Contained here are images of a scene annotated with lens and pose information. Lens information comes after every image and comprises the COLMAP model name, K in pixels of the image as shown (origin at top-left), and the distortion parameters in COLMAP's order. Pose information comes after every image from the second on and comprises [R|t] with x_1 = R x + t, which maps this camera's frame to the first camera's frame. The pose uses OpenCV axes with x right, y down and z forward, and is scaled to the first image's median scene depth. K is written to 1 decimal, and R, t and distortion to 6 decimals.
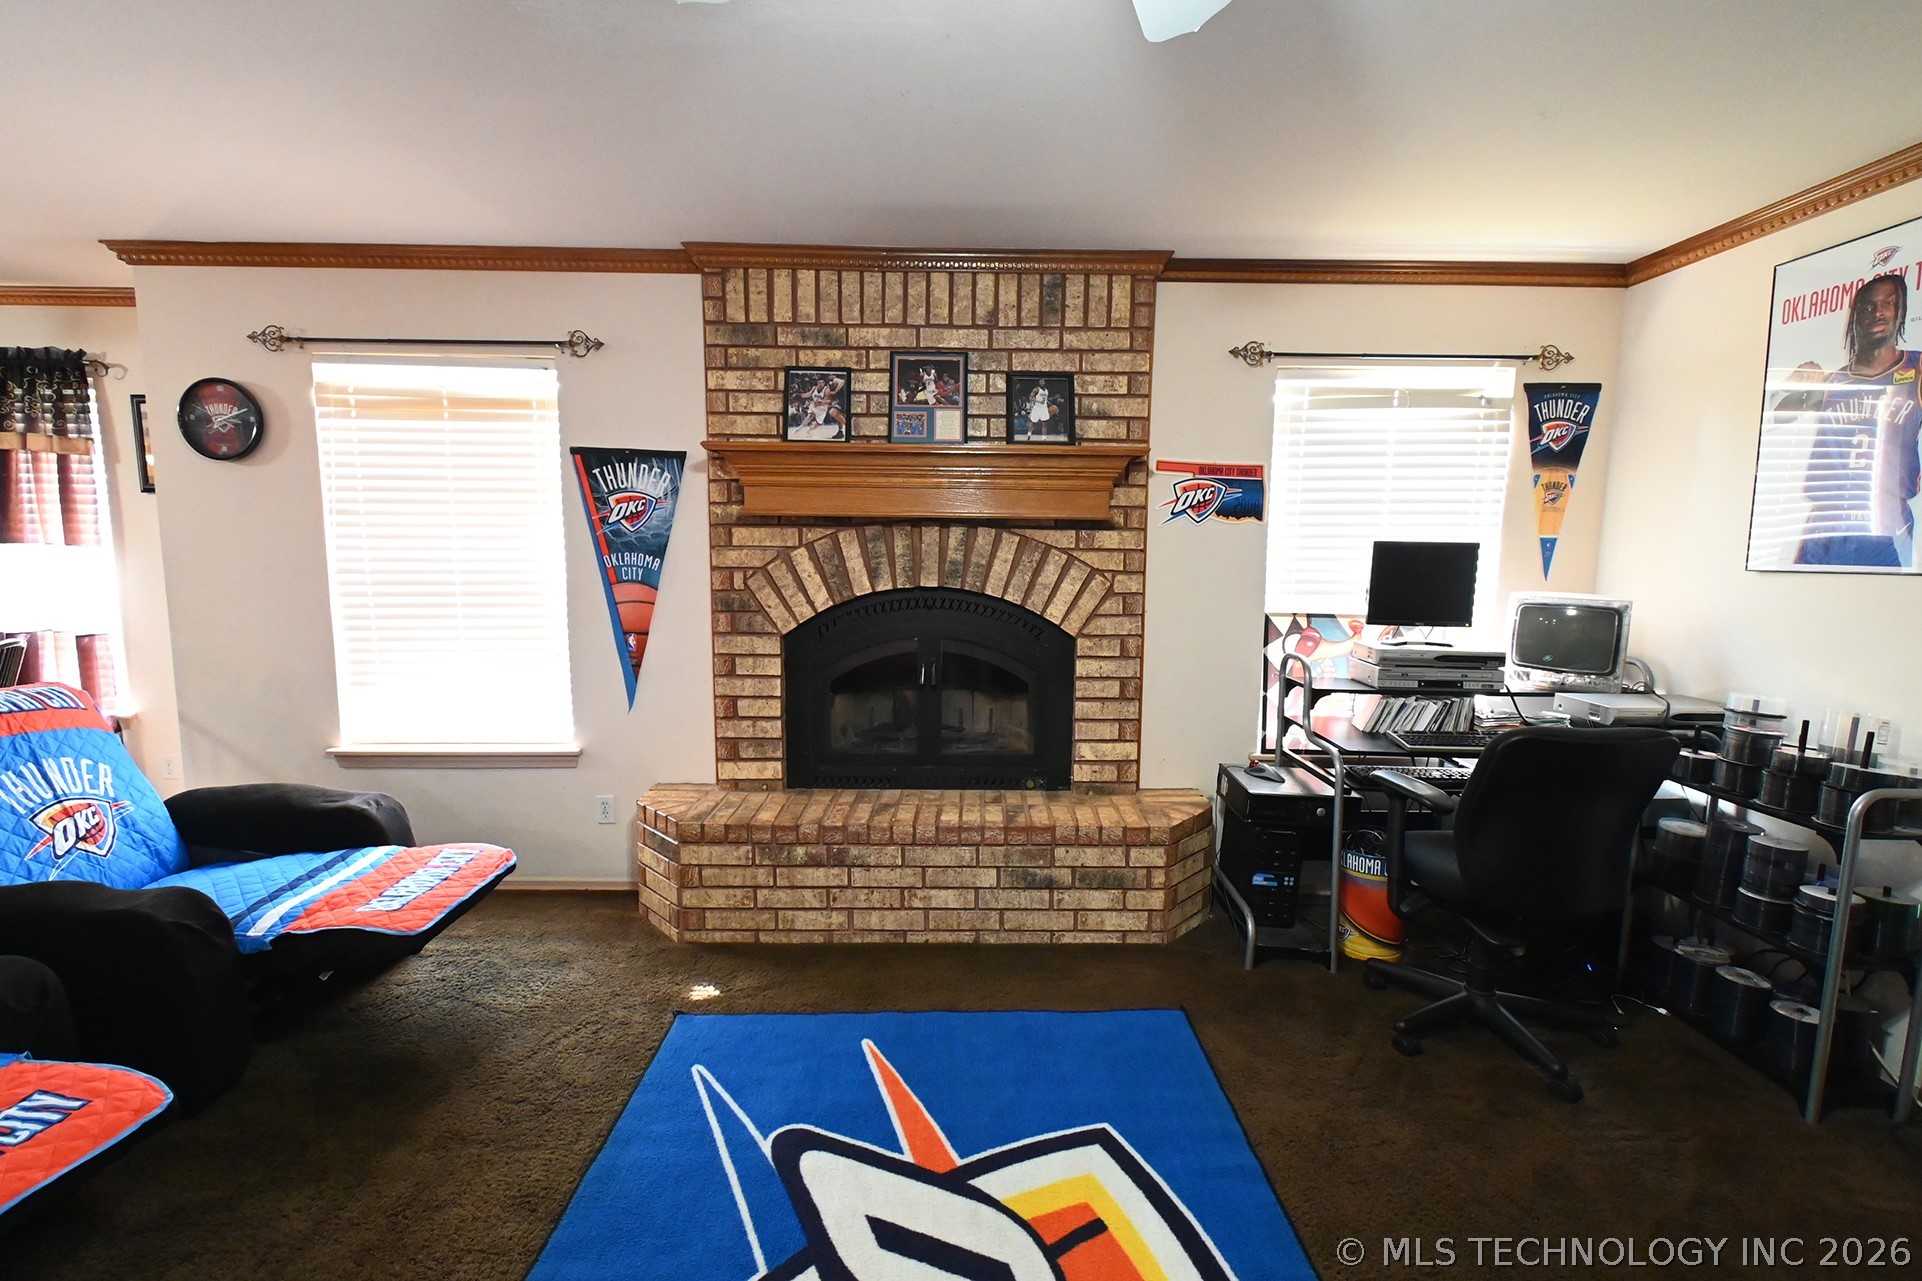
lens RADIAL K [[857.1, 0, 961.0], [0, 857.1, 640.5], [0, 0, 1]] dist [0.005451, 0.000545]
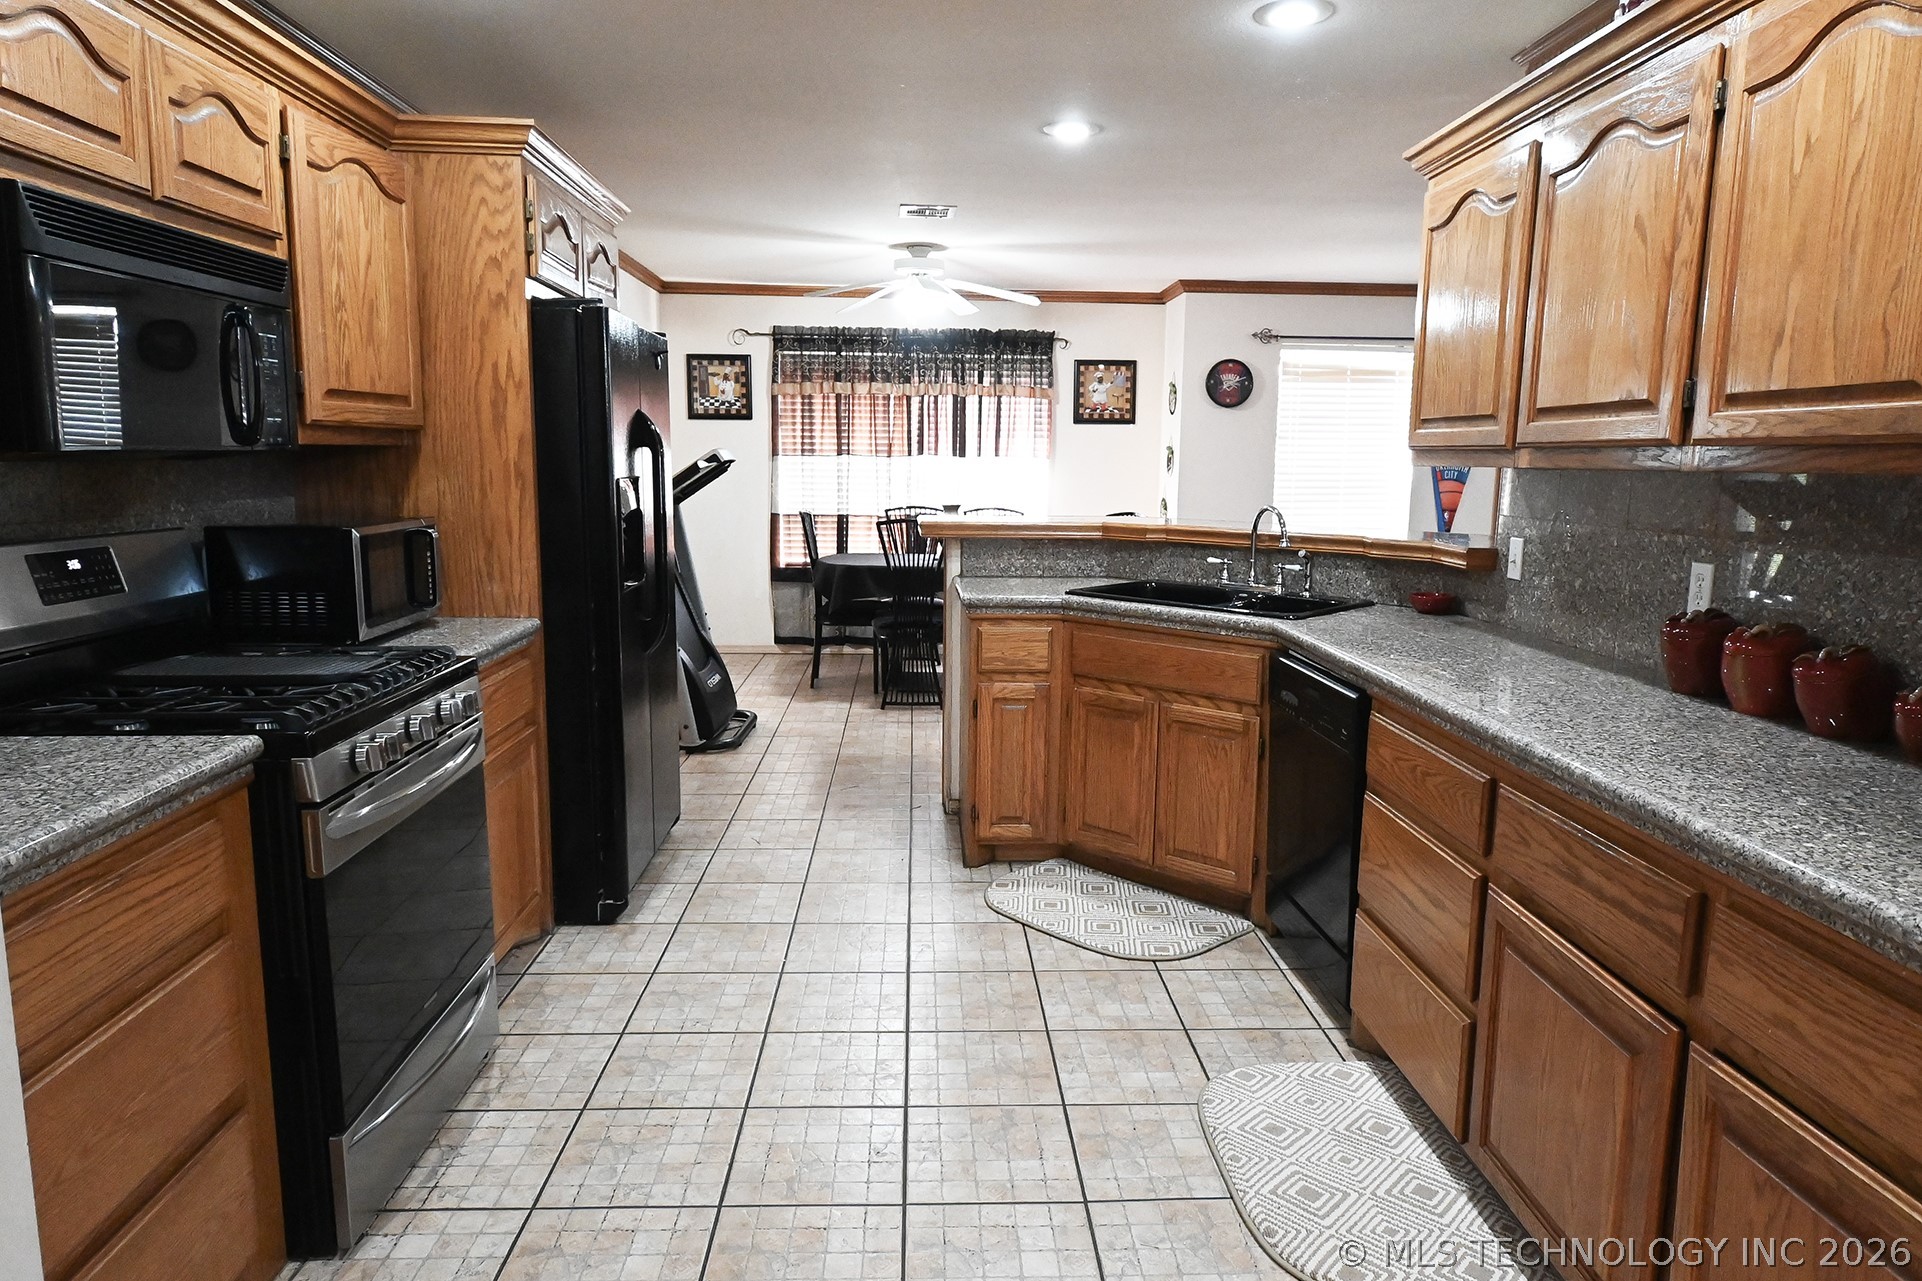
lens RADIAL K [[1185.7, 0, 961.0], [0, 1185.7, 640.5], [0, 0, 1]] dist [0.001330, -0.000067]
pose [[0.999485, -0.003475, 0.031895, -1.452450], [0.002419, 0.999449, 0.033090, 0.171183], [-0.031992, -0.032996, 0.998943, -1.329347]]
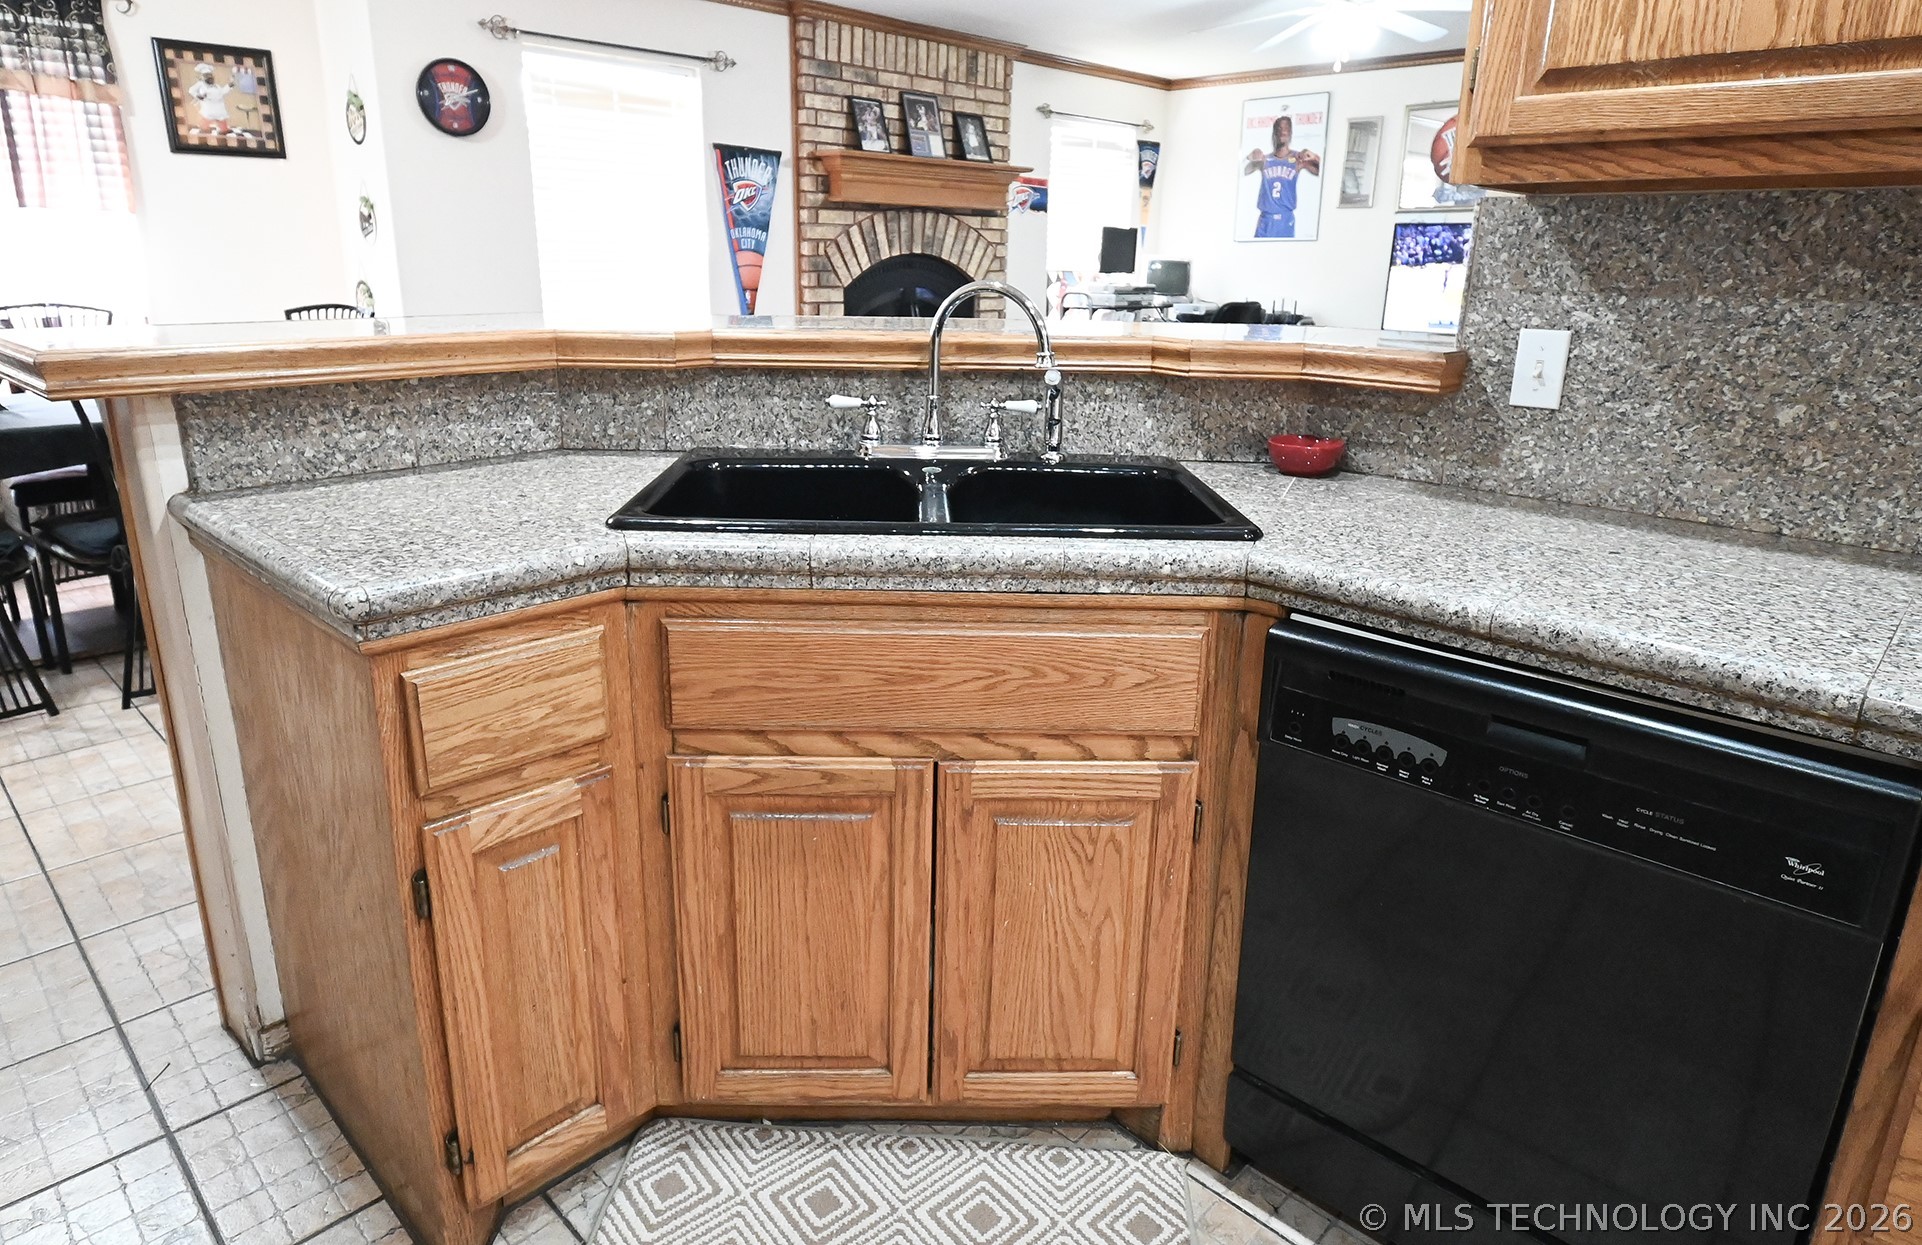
lens RADIAL K [[1136.1, 0, 942.5], [0, 1136.1, 585.3], [0, 0, 1]] dist [0.002101, -0.001365]
pose [[0.708586, -0.198807, 0.677039, -1.518625], [0.077904, 0.975665, 0.204961, 0.105587], [-0.701311, -0.092488, 0.706830, -0.535568]]
